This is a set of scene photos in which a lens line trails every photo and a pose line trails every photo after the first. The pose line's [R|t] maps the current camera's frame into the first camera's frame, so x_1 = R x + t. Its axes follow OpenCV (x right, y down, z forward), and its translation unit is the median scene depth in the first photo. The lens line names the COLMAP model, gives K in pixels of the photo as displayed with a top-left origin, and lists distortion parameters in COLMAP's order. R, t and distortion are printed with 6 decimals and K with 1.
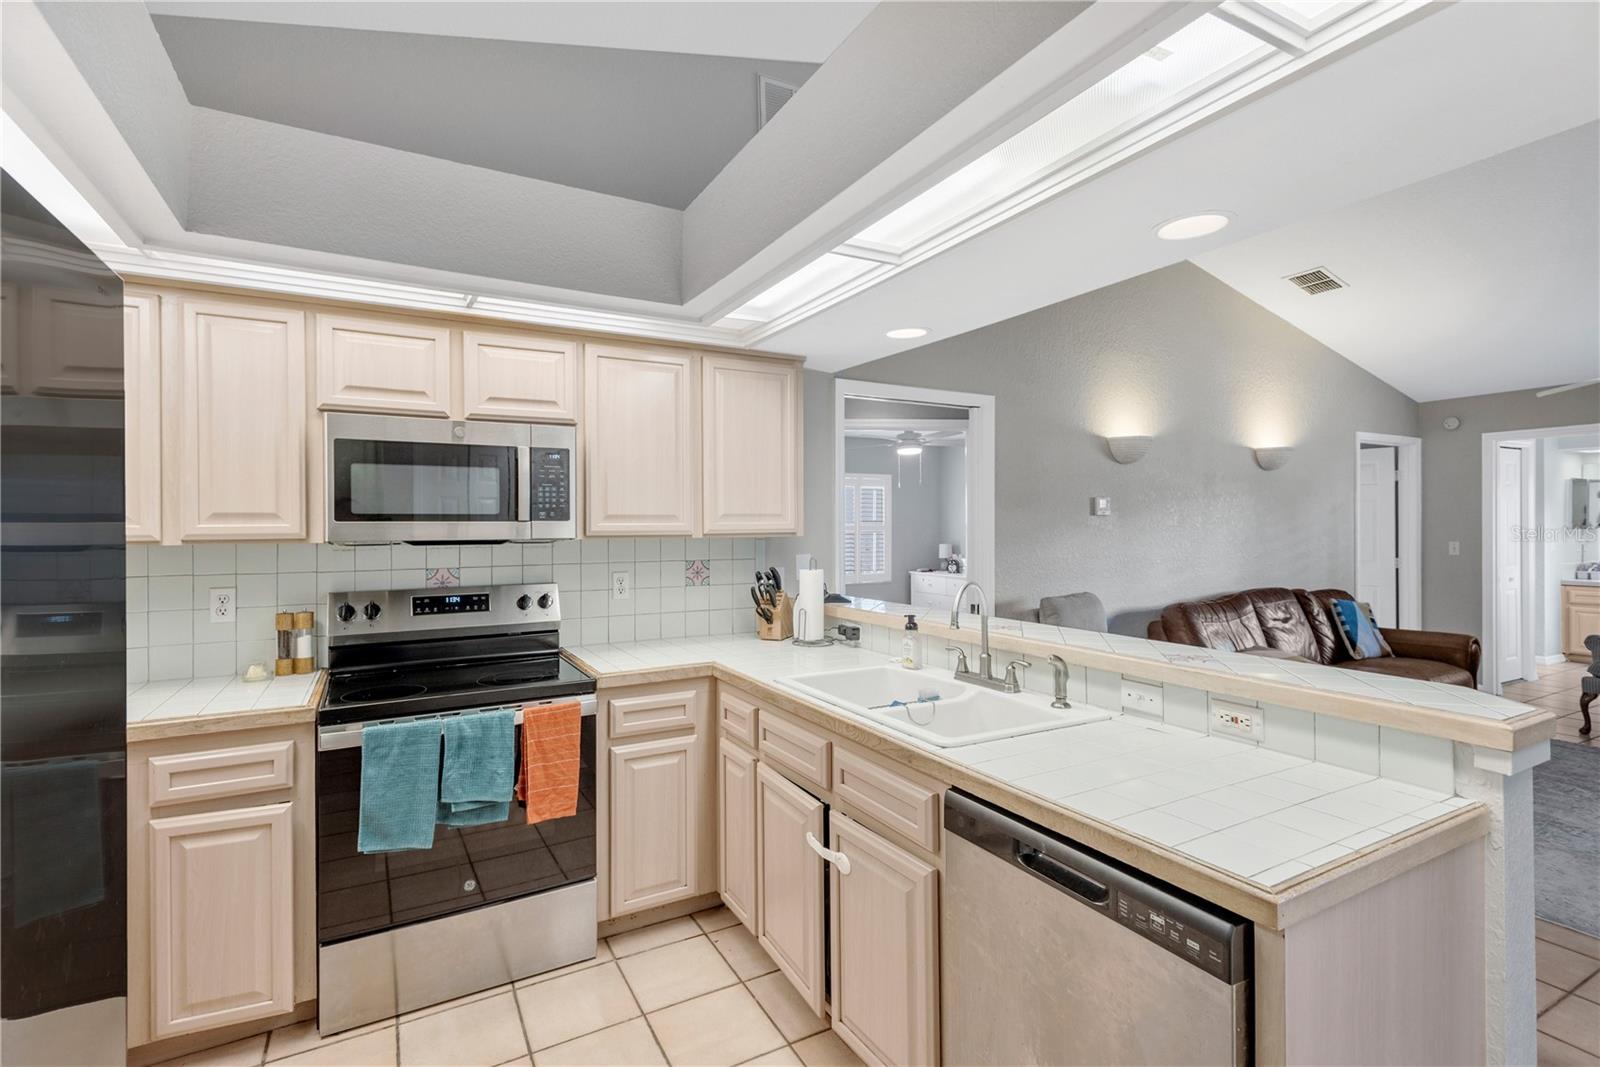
lens RADIAL K [[743.2, 0, 798.2], [0, 743.2, 530.6], [0, 0, 1]] dist [0.012562, -0.000063]
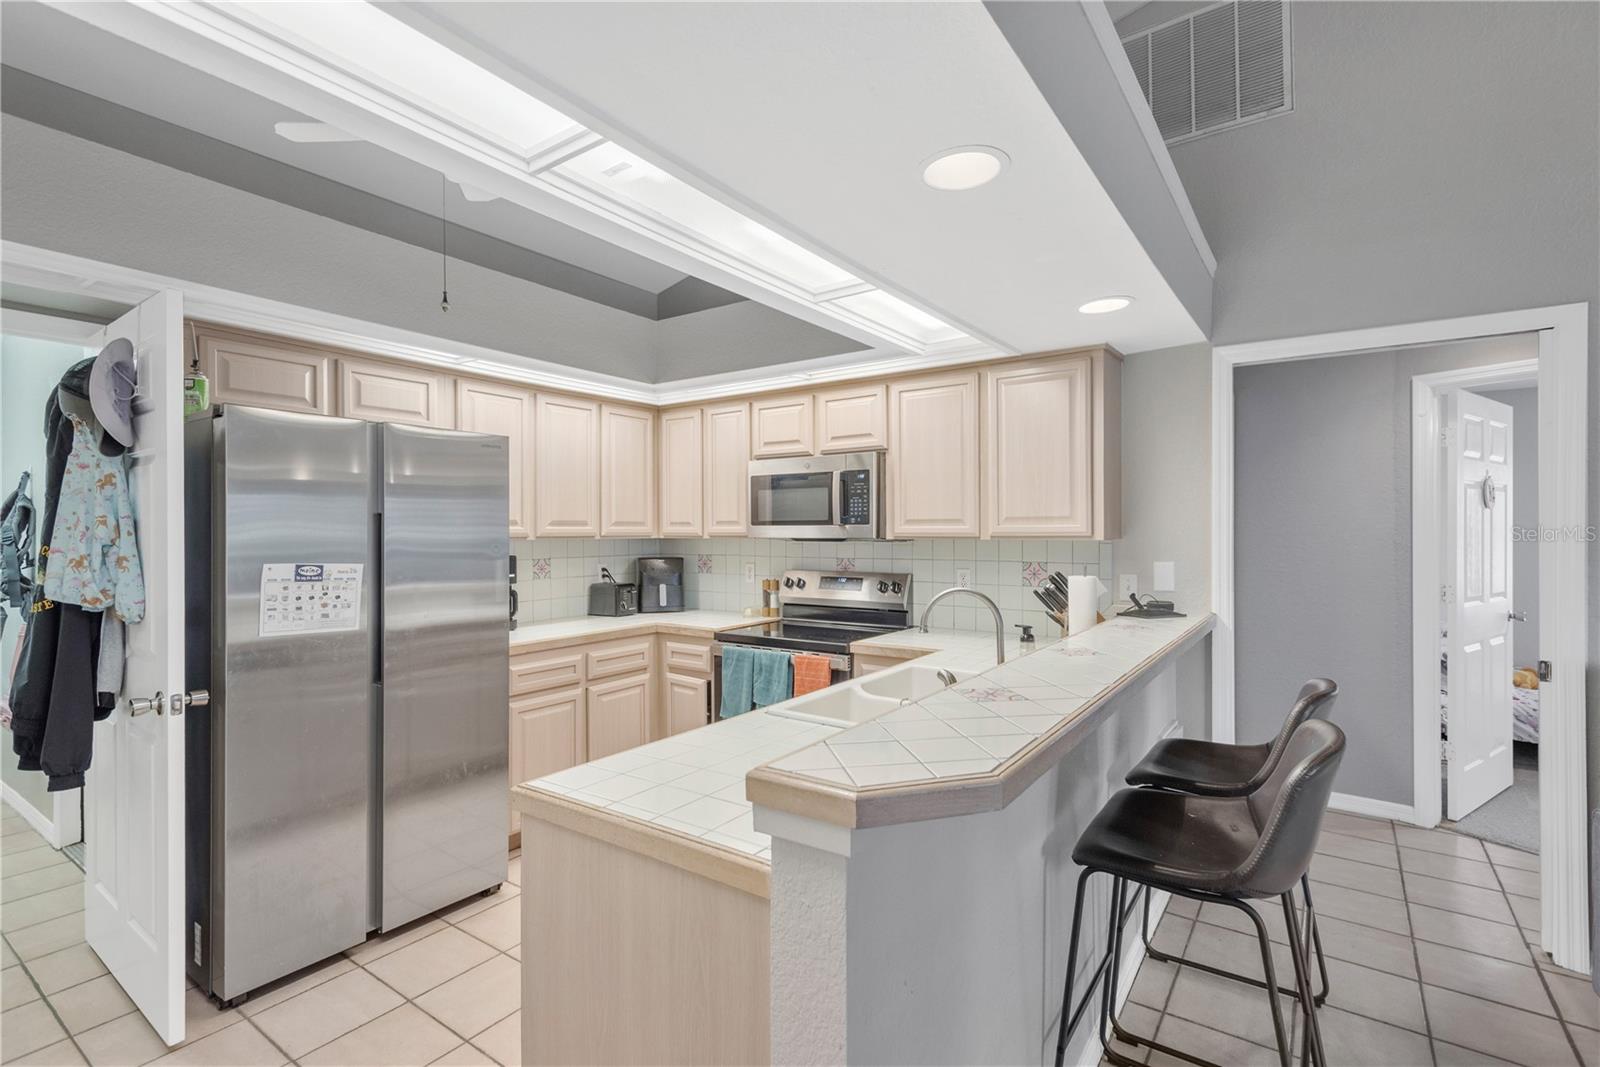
lens RADIAL K [[756.5, 0, 813.7], [0, 756.5, 533.0], [0, 0, 1]] dist [0.005788, 0.000802]
pose [[0.435131, 0.008023, -0.900331, 0.444430], [-0.005142, 0.999966, 0.006425, -0.003498], [0.900352, 0.001834, 0.435158, 0.176503]]
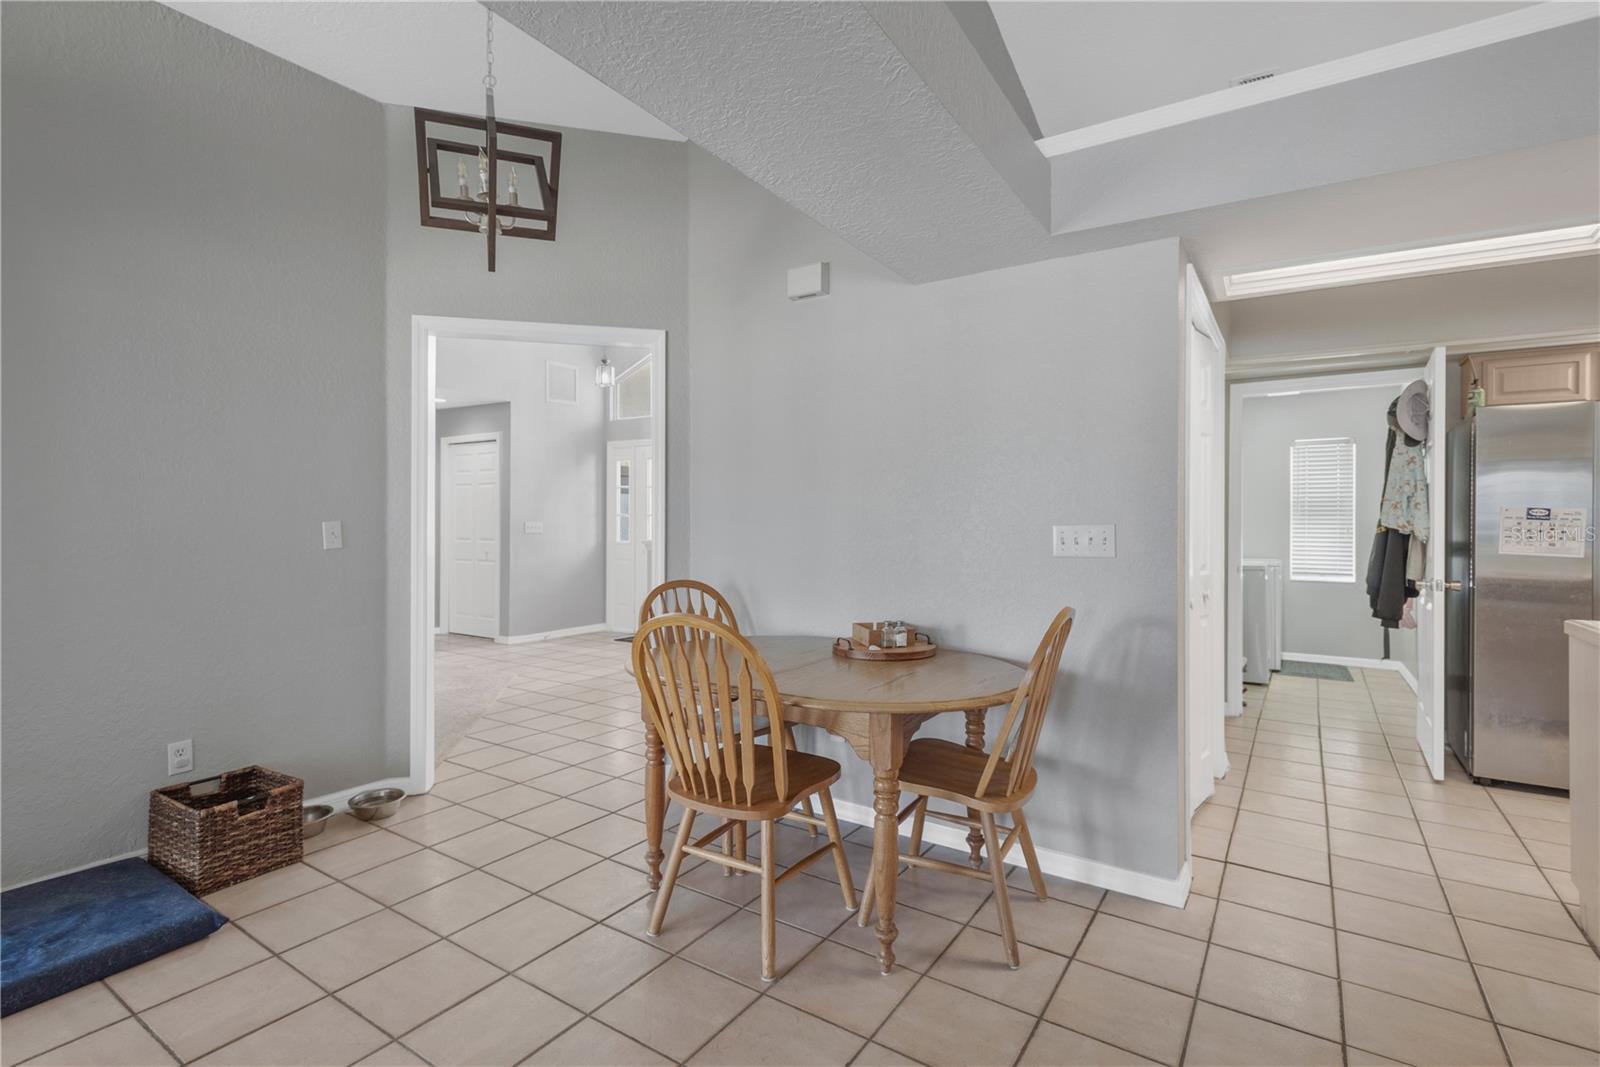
lens RADIAL K [[752.7, 0, 798.1], [0, 752.7, 526.8], [0, 0, 1]] dist [0.029527, -0.010509]
pose [[-0.886032, 0.003170, -0.463613, 0.793336], [-0.002274, 0.999935, 0.011184, 0.031645], [0.463618, 0.010963, -0.885967, 0.402274]]
